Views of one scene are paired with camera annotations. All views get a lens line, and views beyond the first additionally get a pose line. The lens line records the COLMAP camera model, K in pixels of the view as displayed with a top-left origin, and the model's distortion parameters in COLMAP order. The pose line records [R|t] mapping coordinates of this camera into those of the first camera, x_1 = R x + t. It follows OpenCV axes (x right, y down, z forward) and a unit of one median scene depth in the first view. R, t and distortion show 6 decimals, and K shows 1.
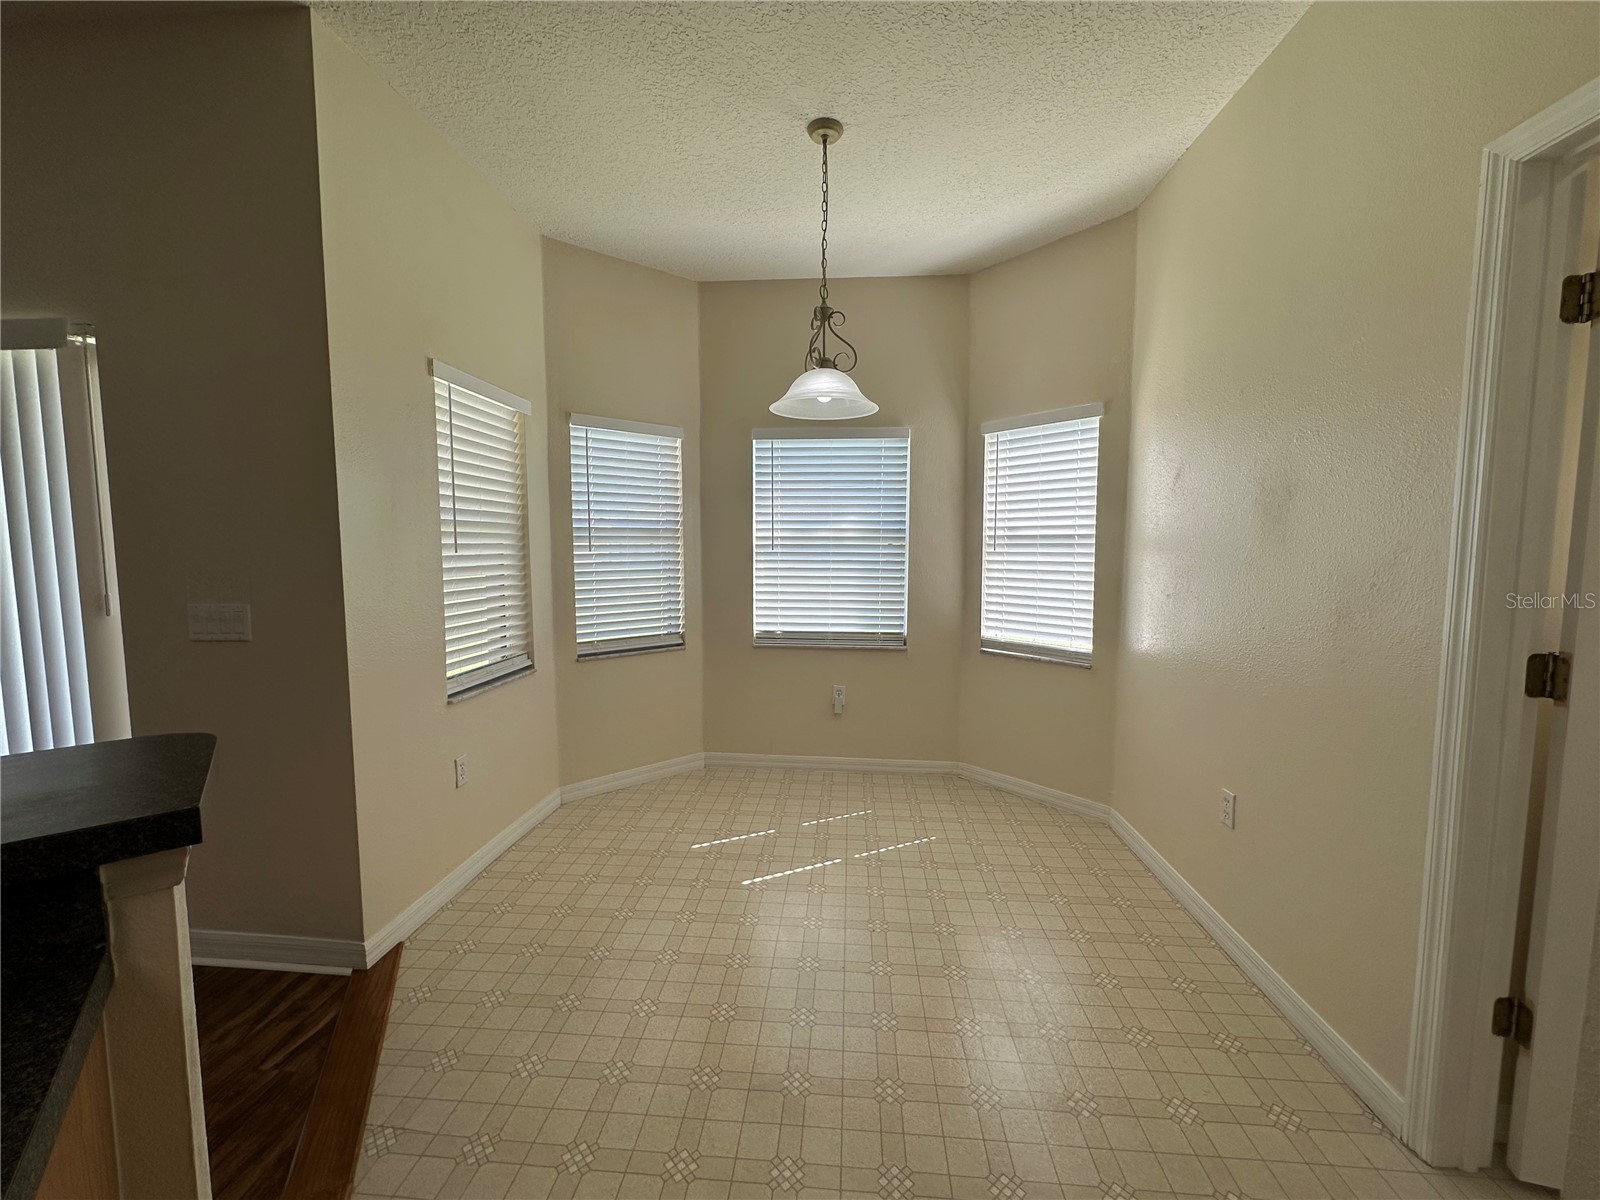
lens RADIAL K [[636.0, 0, 793.9], [0, 636.0, 600.8], [0, 0, 1]] dist [-0.002163, 0.000344]
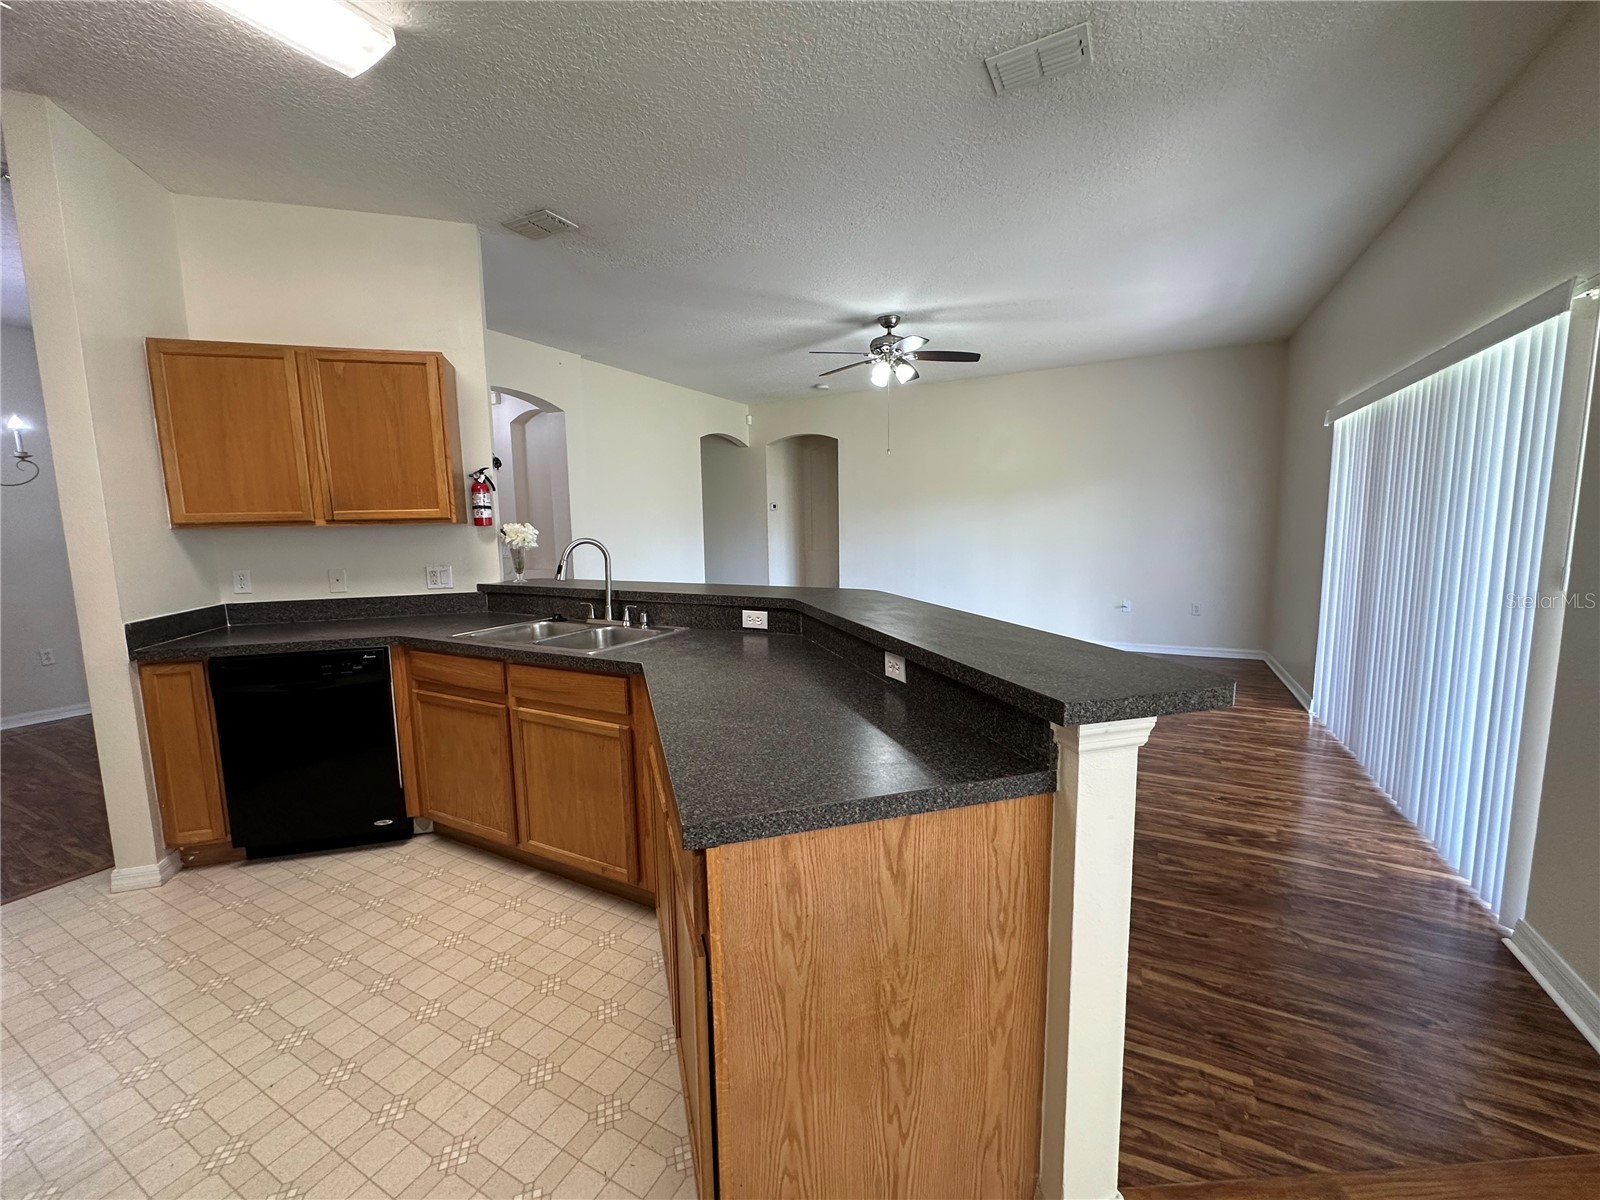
lens RADIAL K [[636.0, 0, 797.1], [0, 636.0, 600.7], [0, 0, 1]] dist [-0.002163, 0.000344]
pose [[-0.389119, 0.120388, -0.913287, 0.146102], [-0.062499, 0.985689, 0.156560, -0.023975], [0.919065, 0.118000, -0.376026, 0.211807]]
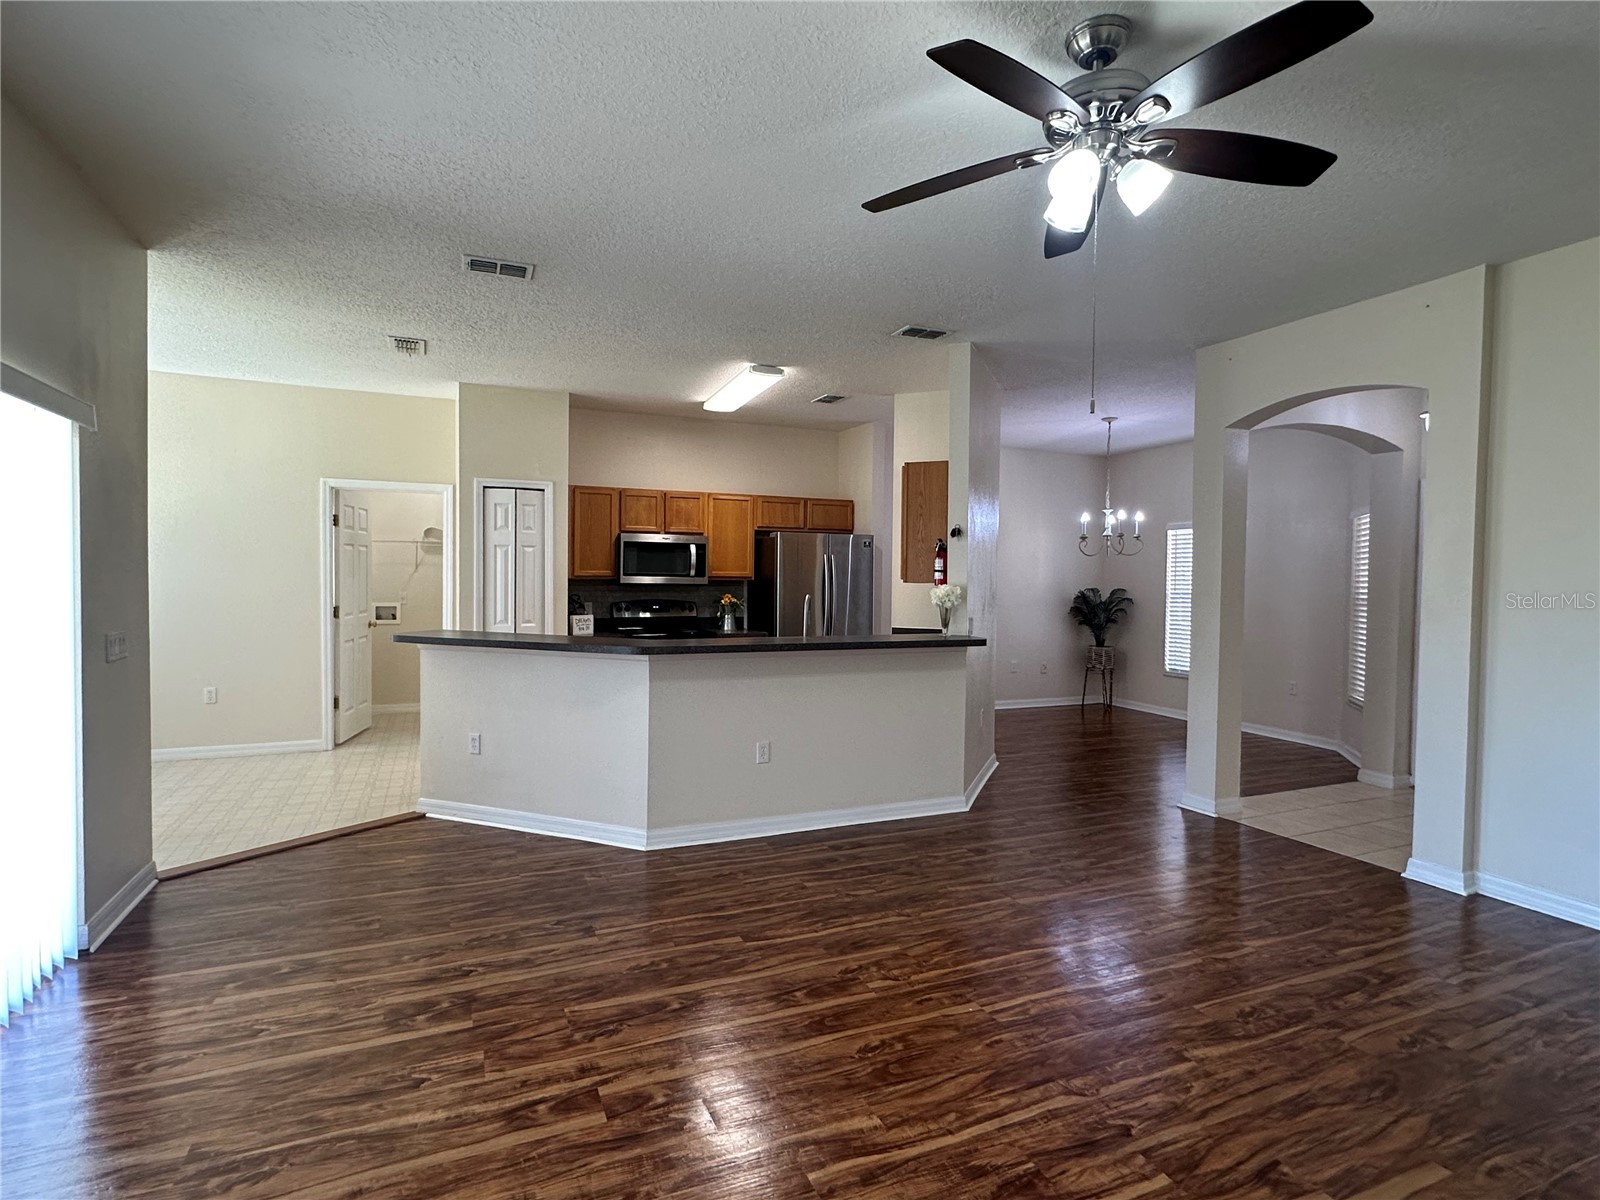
lens RADIAL K [[816.9, 0, 794.7], [0, 816.9, 597.9], [0, 0, 1]] dist [-0.001964, 0.000195]
pose [[-0.474608, -0.029781, 0.879693, -2.040452], [0.065295, 0.995483, 0.068929, -0.058591], [-0.877772, 0.090153, -0.470519, 0.366597]]
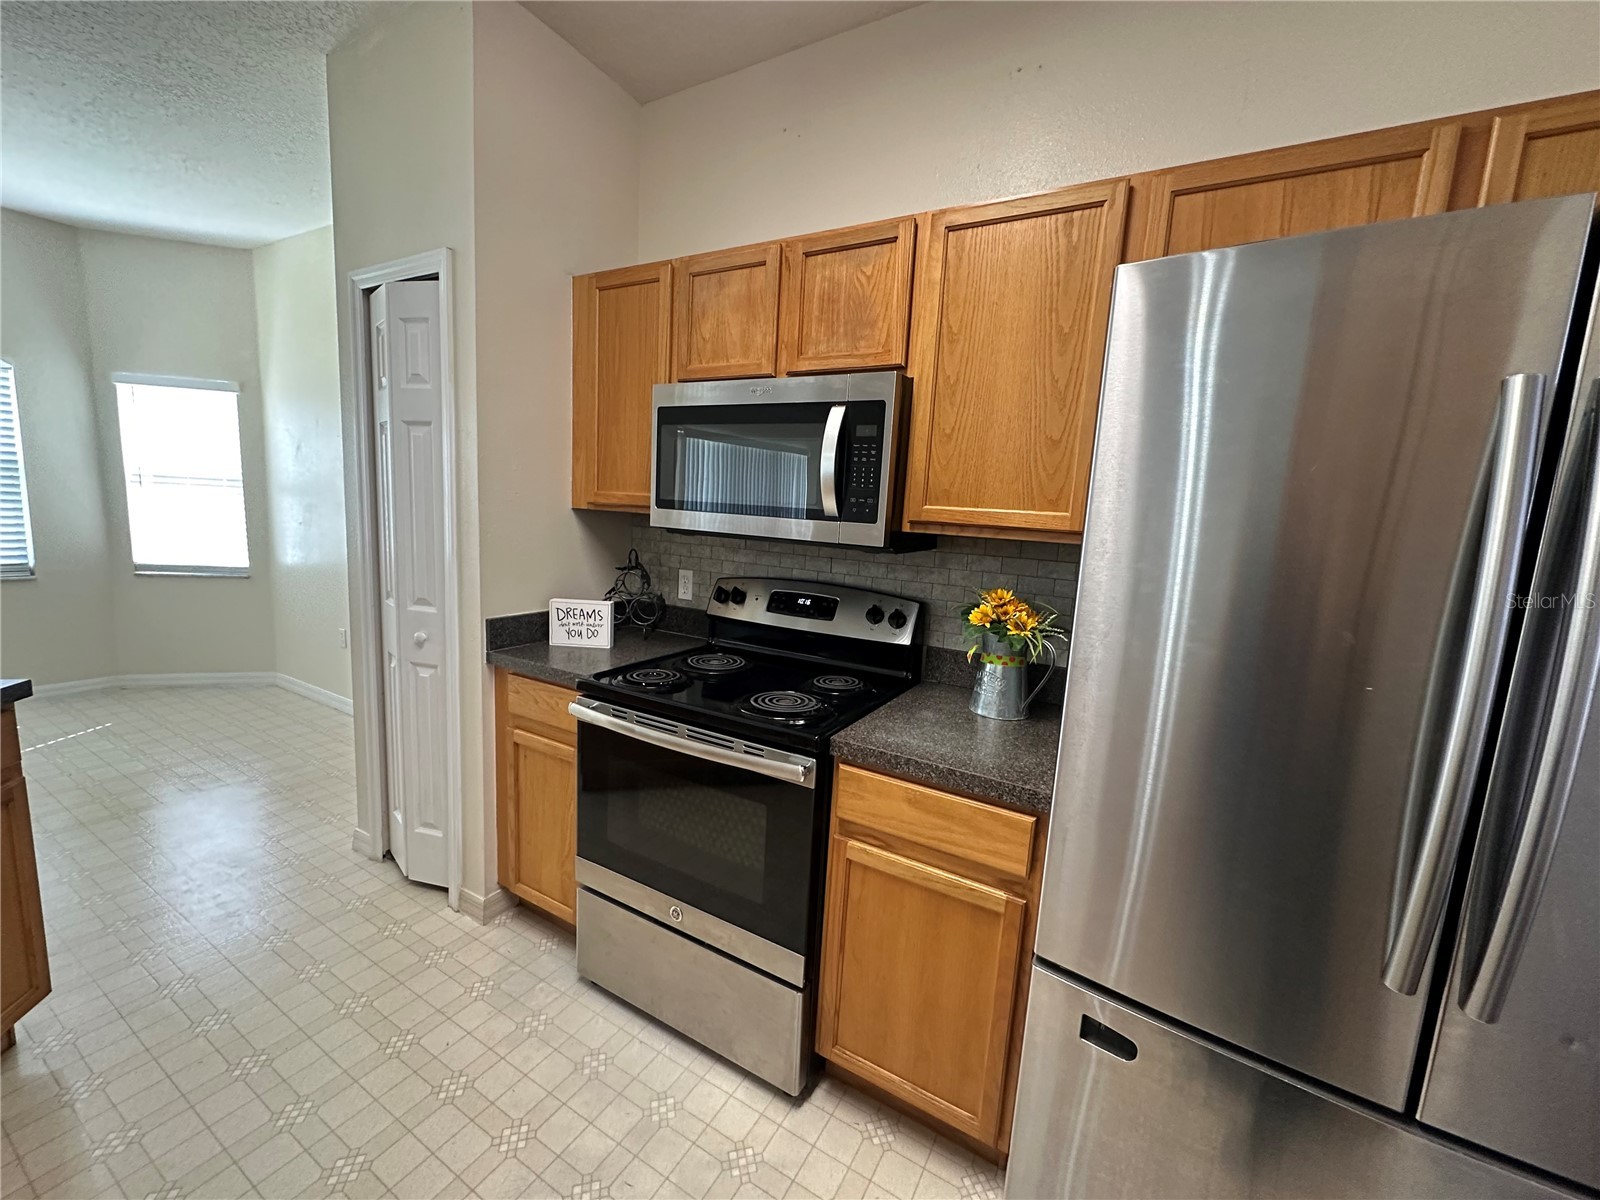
lens RADIAL K [[636.0, 0, 800.9], [0, 636.0, 599.0], [0, 0, 1]] dist [-0.002163, 0.000344]
pose [[0.420753, -0.105564, 0.901012, -0.296557], [0.022672, 0.994120, 0.105885, 0.035657], [-0.906892, -0.024123, 0.420672, -0.714765]]
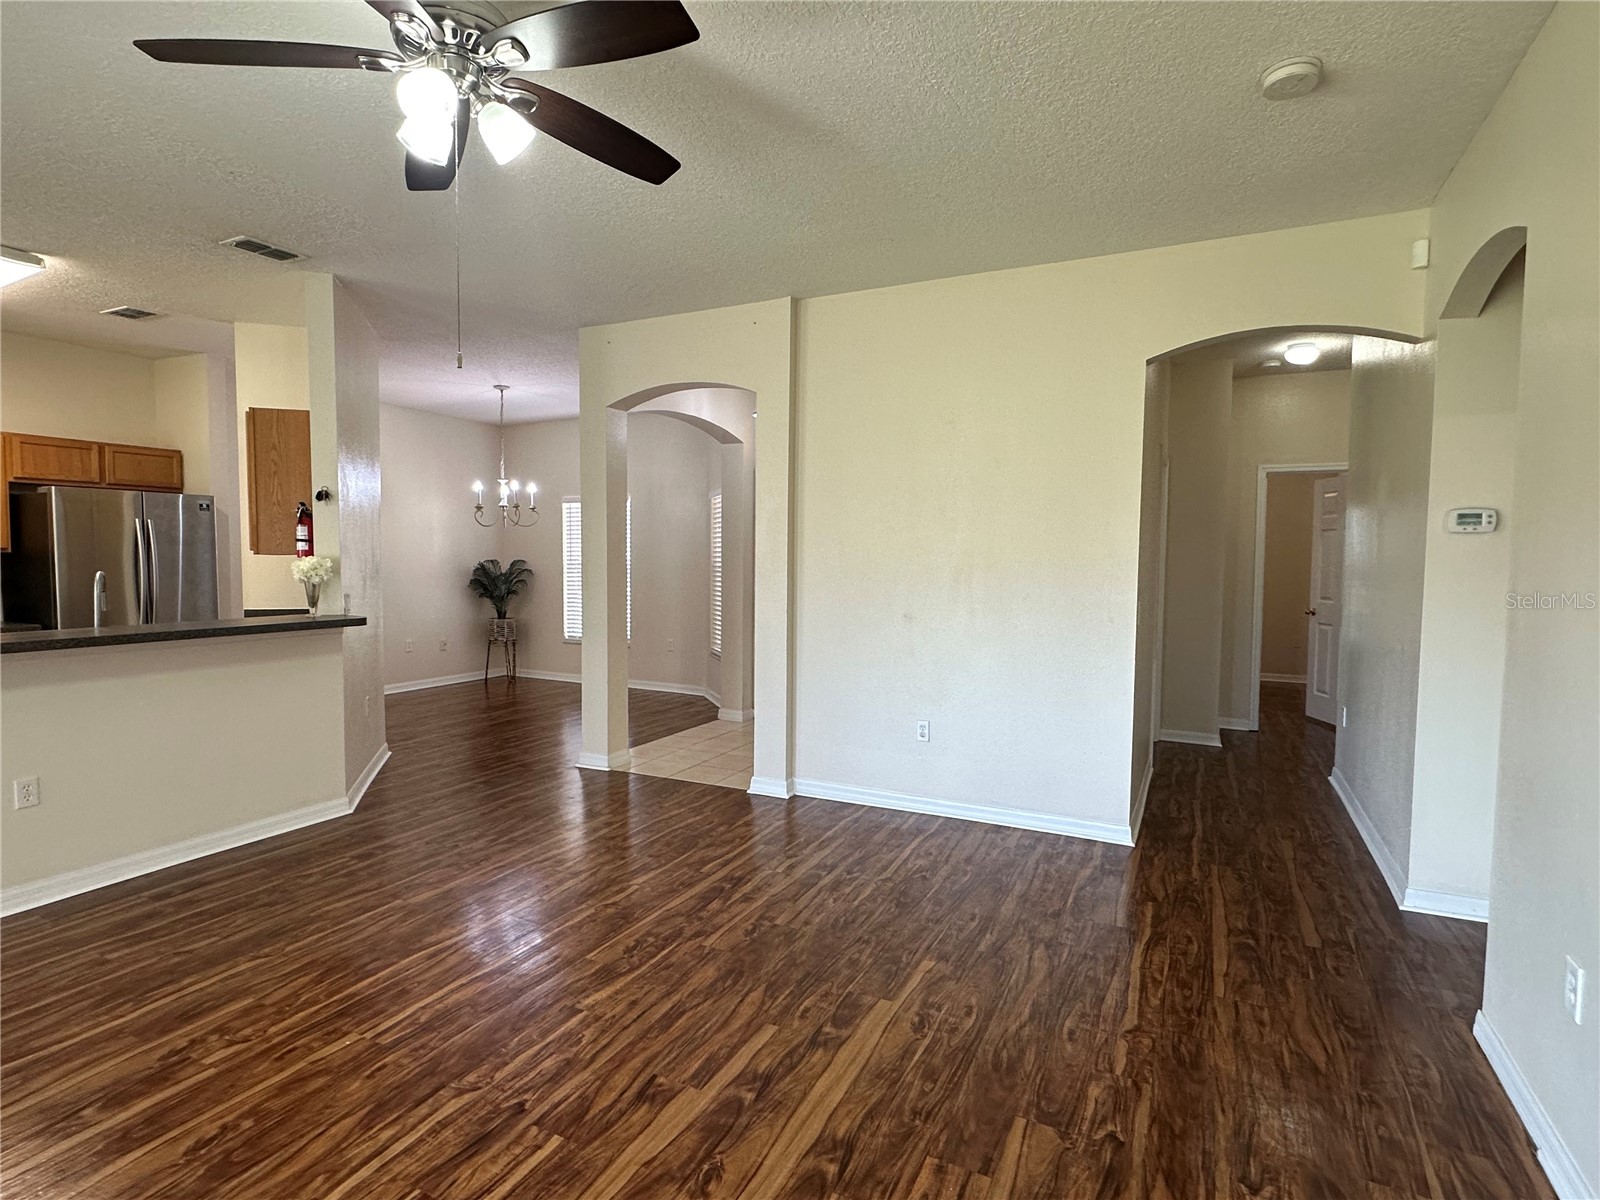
lens RADIAL K [[816.9, 0, 800.2], [0, 816.9, 600.3], [0, 0, 1]] dist [-0.001964, 0.000195]
pose [[-0.930691, -0.029021, 0.364653, -2.032910], [0.023177, 0.990167, 0.137955, -0.051418], [-0.365071, 0.136845, -0.920867, 0.318116]]
